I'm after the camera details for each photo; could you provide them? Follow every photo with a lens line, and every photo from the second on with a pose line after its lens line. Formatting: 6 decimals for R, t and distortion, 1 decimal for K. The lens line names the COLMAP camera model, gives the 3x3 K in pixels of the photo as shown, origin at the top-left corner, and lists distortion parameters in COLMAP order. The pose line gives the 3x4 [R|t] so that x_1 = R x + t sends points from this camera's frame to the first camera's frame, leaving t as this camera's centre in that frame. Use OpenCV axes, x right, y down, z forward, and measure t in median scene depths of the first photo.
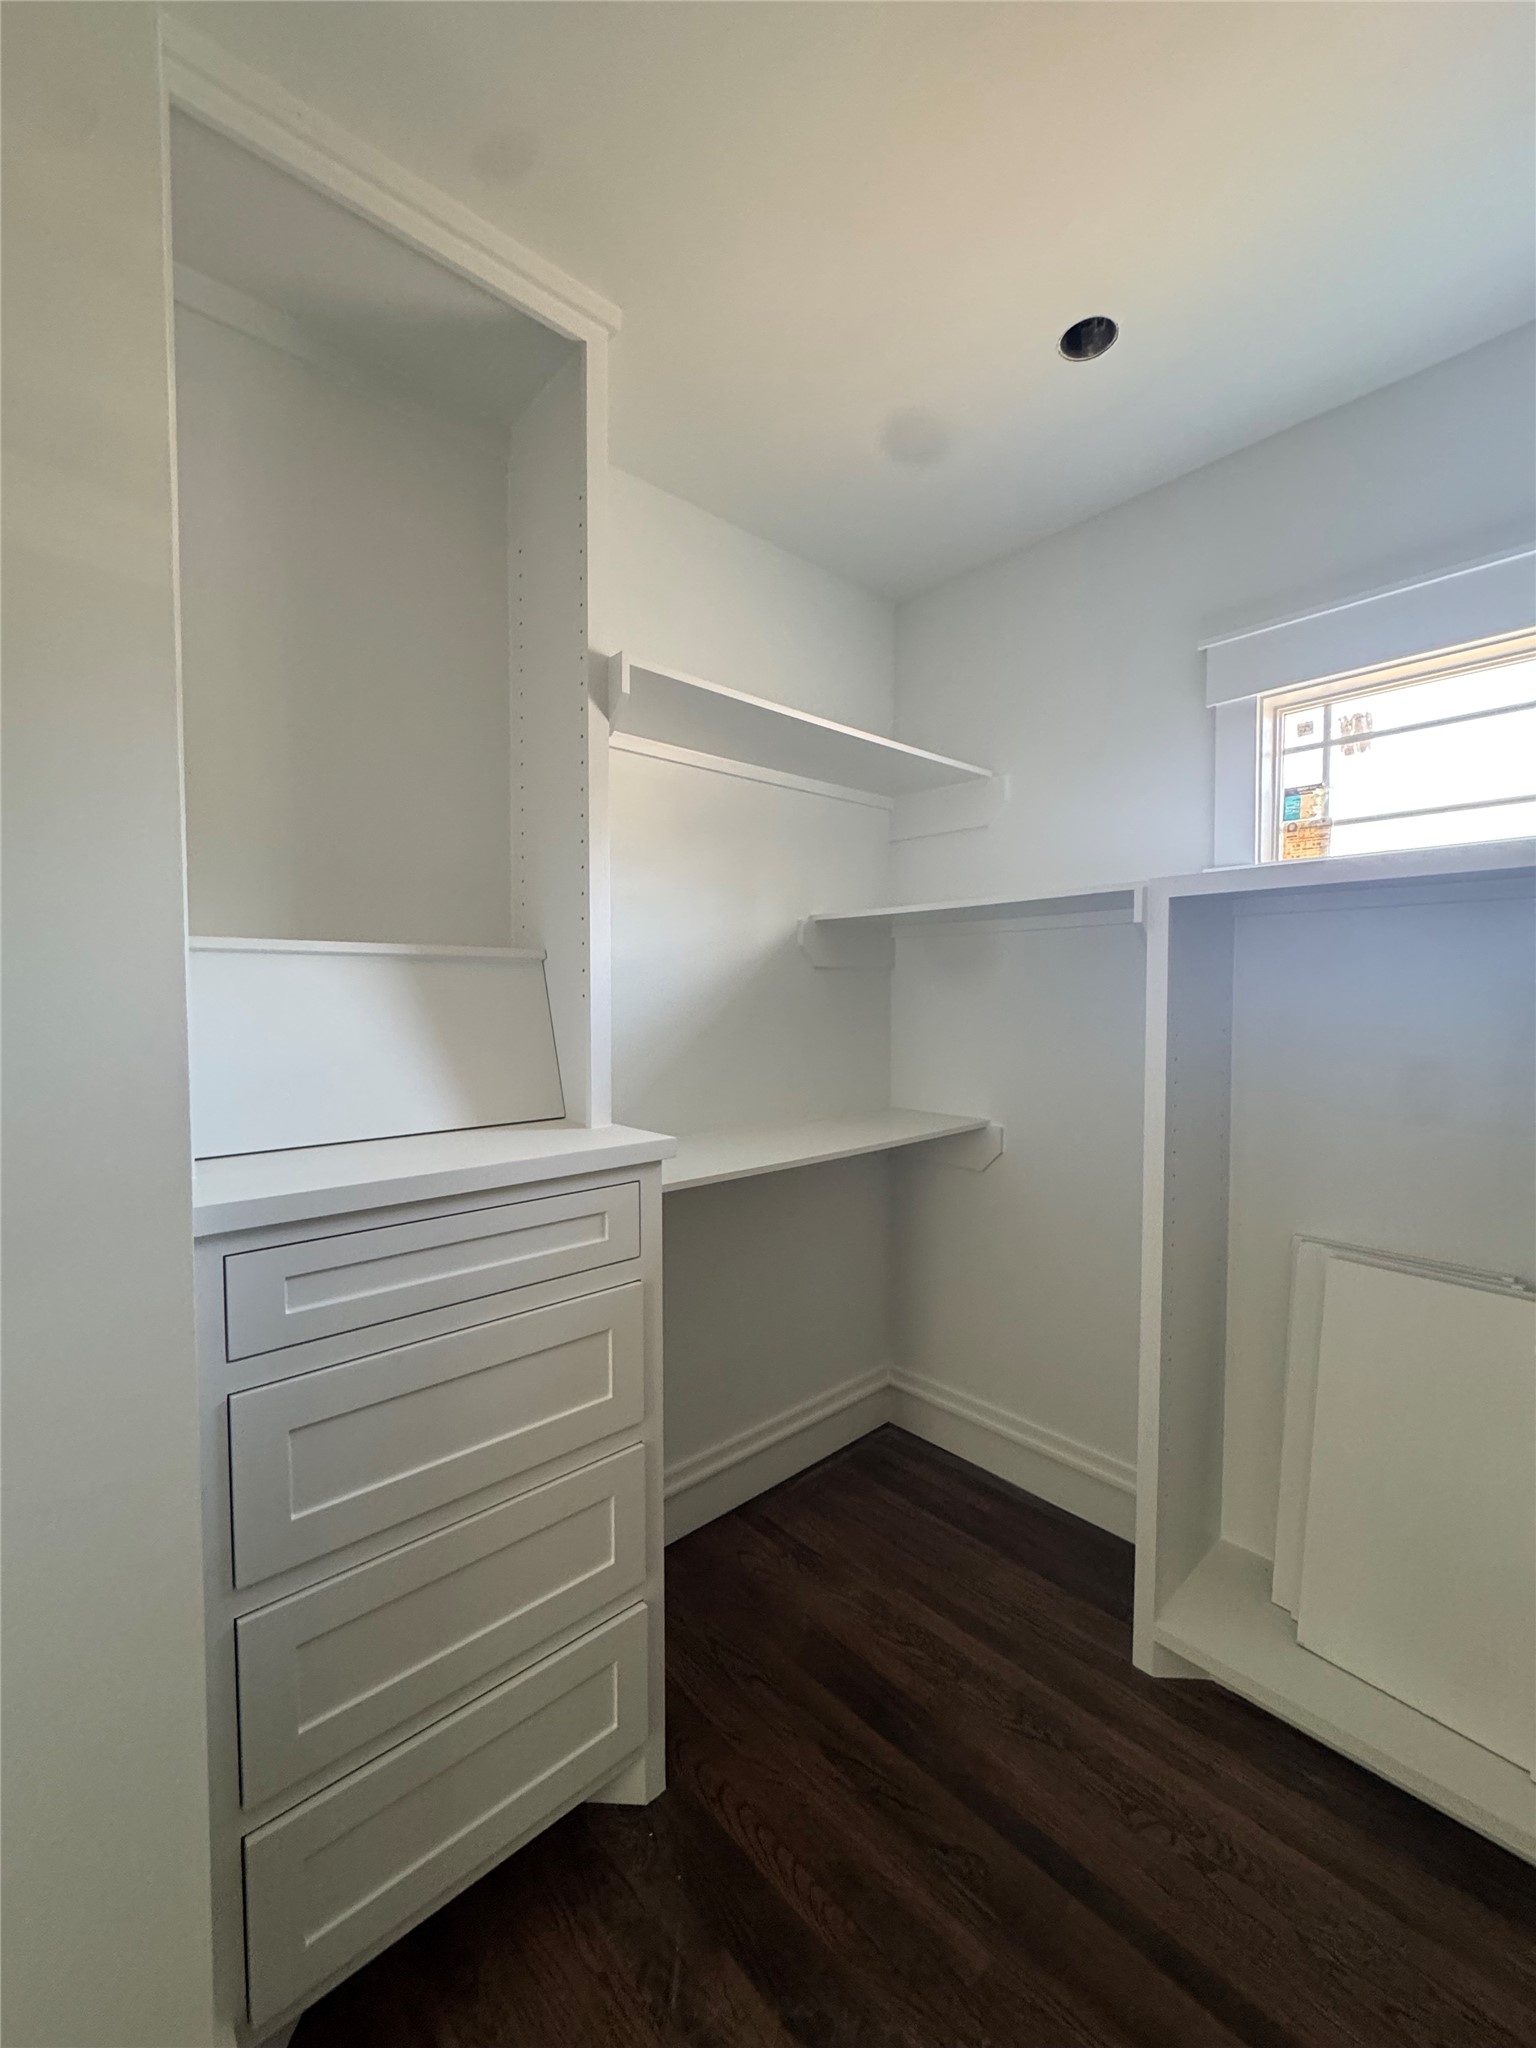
lens RADIAL K [[816.9, 0, 759.2], [0, 816.9, 1027.4], [0, 0, 1]] dist [-0.000068, 0.000240]
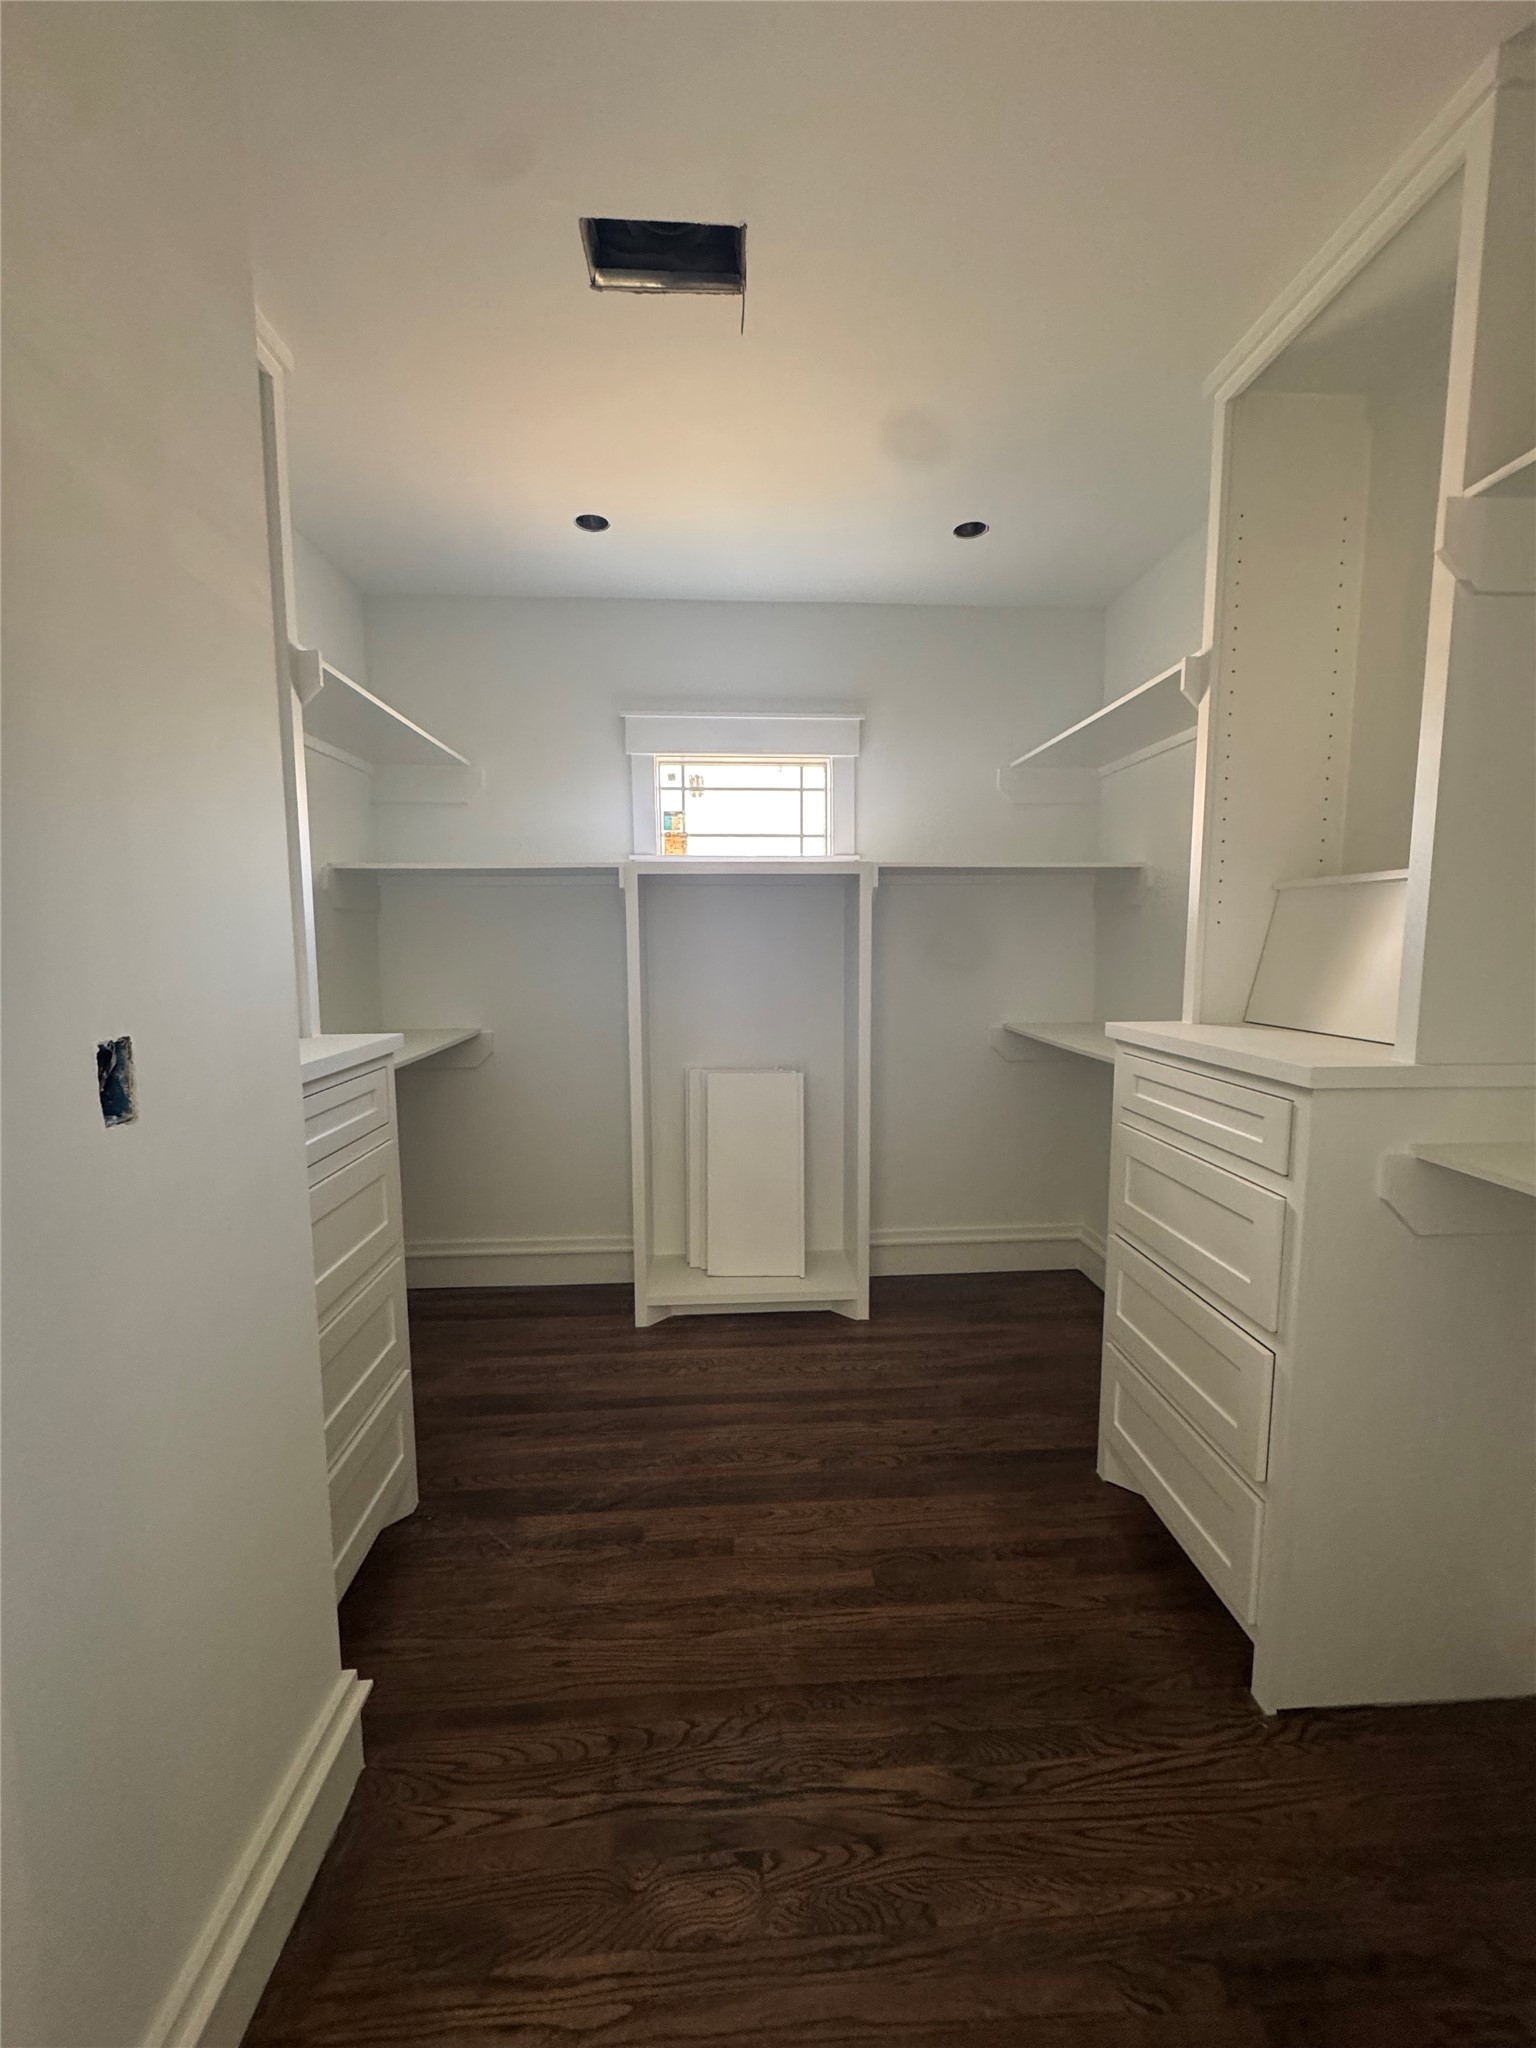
lens RADIAL K [[816.9, 0, 774.6], [0, 816.9, 1026.6], [0, 0, 1]] dist [-0.000068, 0.000240]
pose [[0.622416, -0.084426, 0.778119, -0.598855], [0.037997, 0.996252, 0.077700, 0.033443], [-0.781763, -0.018796, 0.623292, -0.259627]]
